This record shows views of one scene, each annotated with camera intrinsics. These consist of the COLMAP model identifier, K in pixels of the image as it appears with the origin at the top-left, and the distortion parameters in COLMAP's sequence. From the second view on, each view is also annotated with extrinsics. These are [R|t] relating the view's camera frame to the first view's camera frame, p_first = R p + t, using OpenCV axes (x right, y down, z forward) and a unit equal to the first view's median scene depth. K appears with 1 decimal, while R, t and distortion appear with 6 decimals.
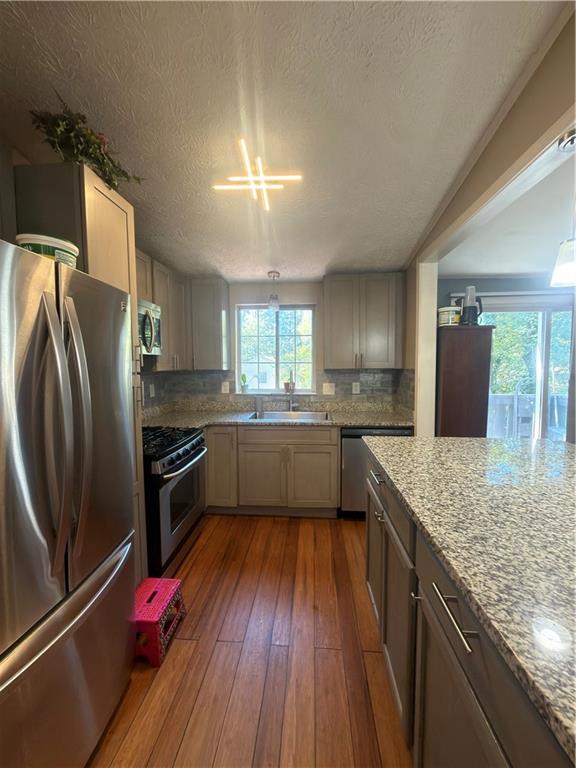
lens RADIAL K [[304.7, 0, 292.3], [0, 304.7, 380.4], [0, 0, 1]] dist [0.000818, -0.000226]
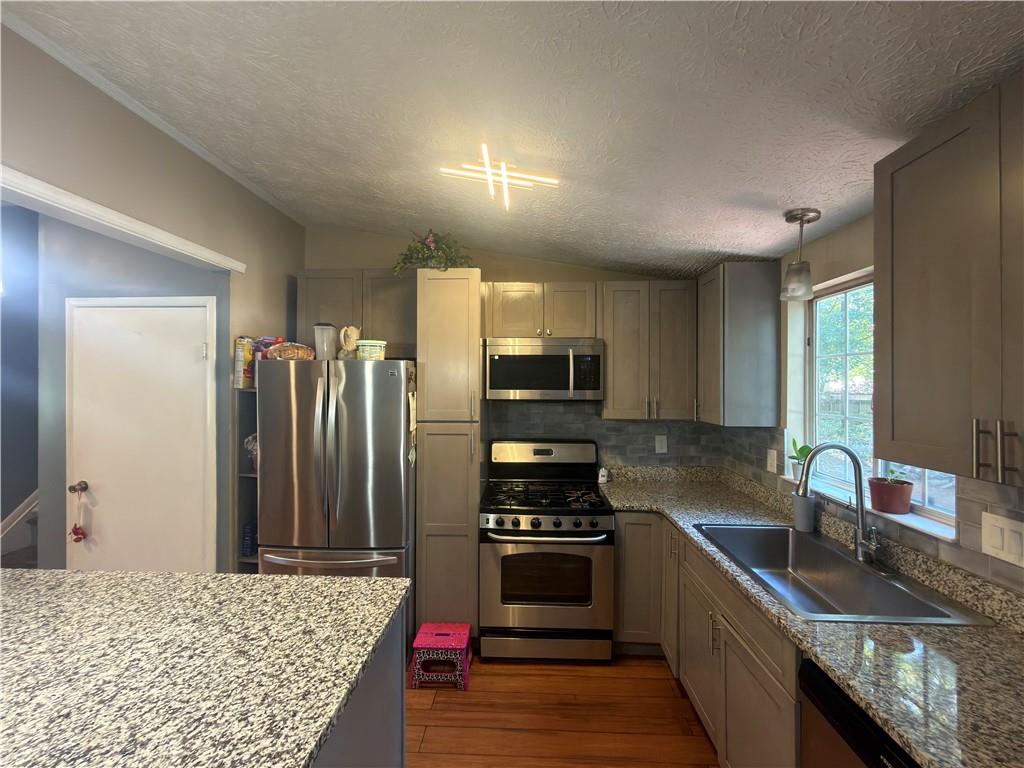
lens RADIAL K [[406.2, 0, 508.1], [0, 406.2, 380.1], [0, 0, 1]] dist [0.000818, -0.000226]
pose [[0.024276, -0.005664, -0.999689, 0.745274], [-0.056497, 0.998378, -0.007028, -0.135423], [0.998108, 0.056650, 0.023916, 0.884236]]
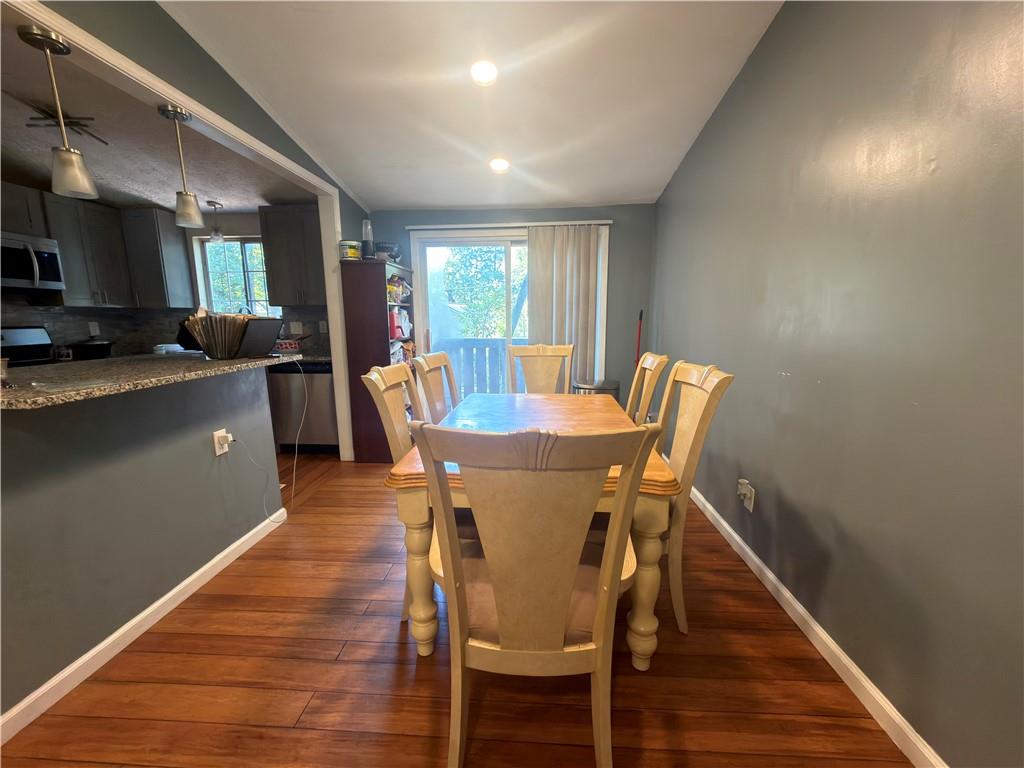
lens RADIAL K [[406.2, 0, 515.6], [0, 406.2, 385.9], [0, 0, 1]] dist [0.000818, -0.000226]
pose [[0.999855, -0.003118, 0.016770, 1.269331], [0.001126, 0.993067, 0.117544, 0.094151], [-0.017020, -0.117508, 0.992926, -0.491231]]
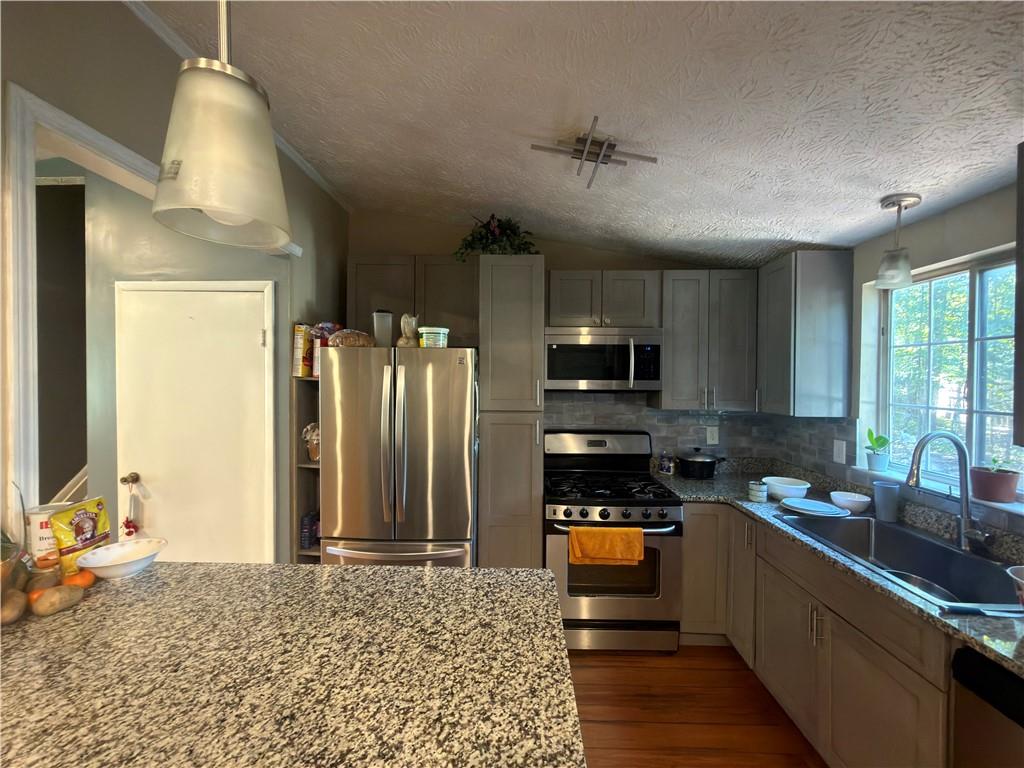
lens RADIAL K [[406.2, 0, 509.2], [0, 406.2, 380.4], [0, 0, 1]] dist [0.000818, -0.000226]
pose [[0.043190, 0.009021, -0.999026, 0.713932], [-0.060256, 0.998162, 0.006408, -0.108992], [0.997248, 0.059920, 0.043654, 0.684751]]
